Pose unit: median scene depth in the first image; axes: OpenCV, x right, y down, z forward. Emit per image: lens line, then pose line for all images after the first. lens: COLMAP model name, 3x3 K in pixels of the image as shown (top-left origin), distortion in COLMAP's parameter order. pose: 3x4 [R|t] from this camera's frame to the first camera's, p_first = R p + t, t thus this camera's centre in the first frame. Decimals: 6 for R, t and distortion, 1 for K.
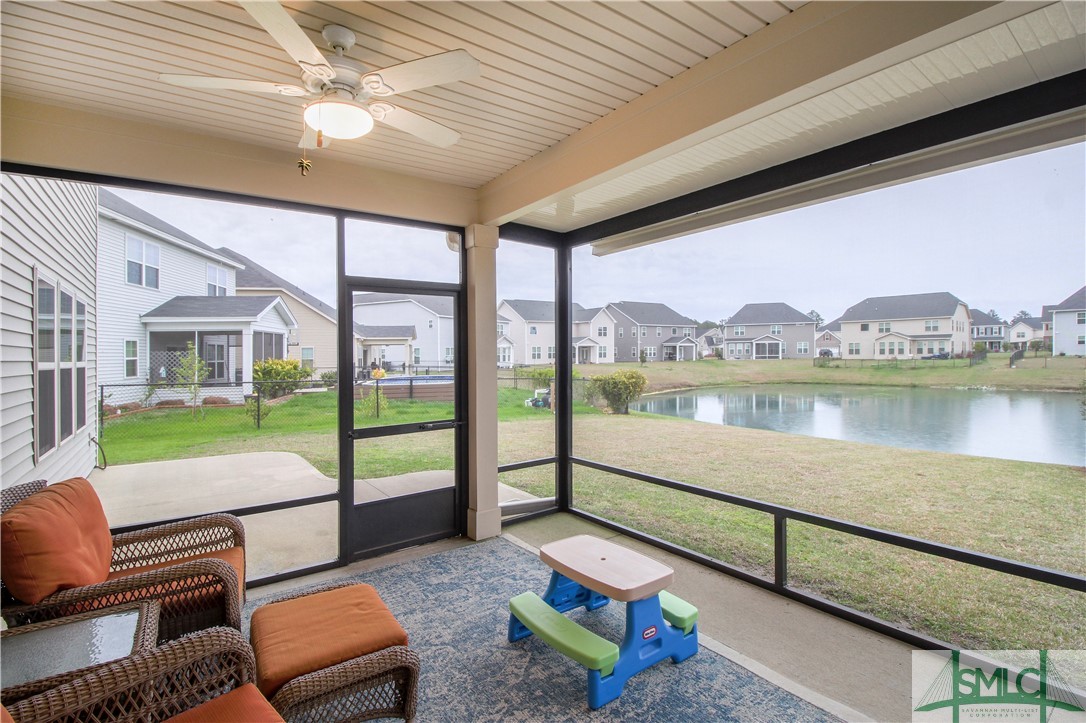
lens RADIAL K [[512.8, 0, 545.6], [0, 512.8, 347.6], [0, 0, 1]] dist [0.000824, -0.011881]
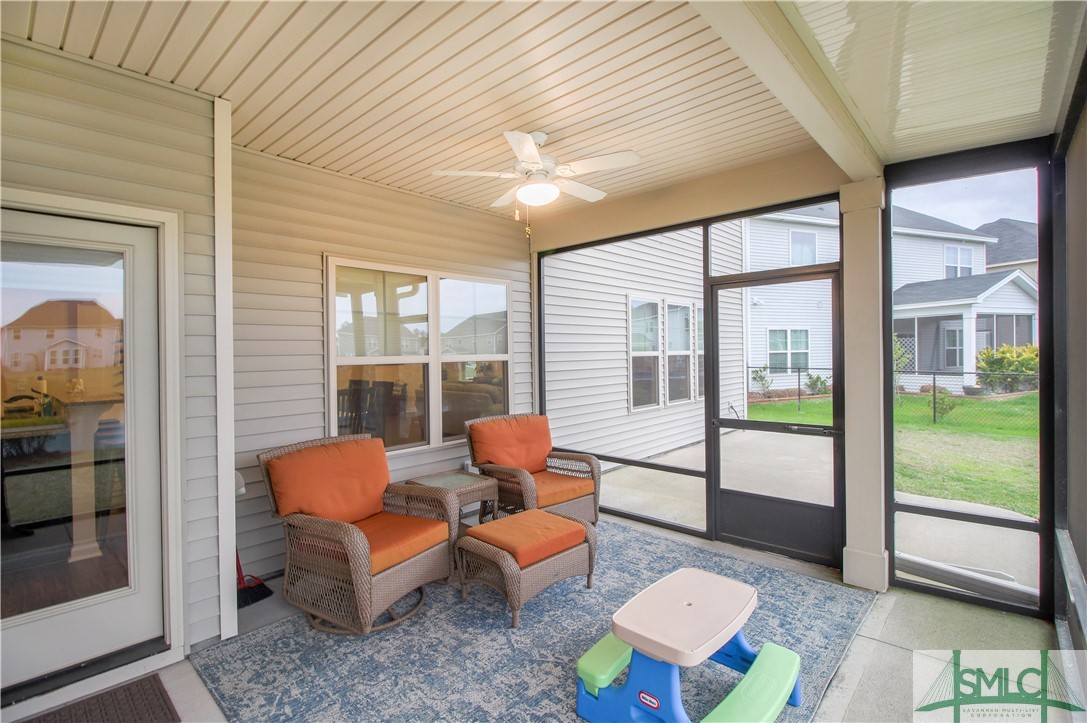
lens RADIAL K [[513.3, 0, 546.1], [0, 513.3, 347.6], [0, 0, 1]] dist [0.000824, -0.011881]
pose [[0.170560, 0.003781, -0.985340, 0.580829], [0.026523, 0.999613, 0.008427, -0.007261], [0.984990, -0.027571, 0.170393, 0.428681]]
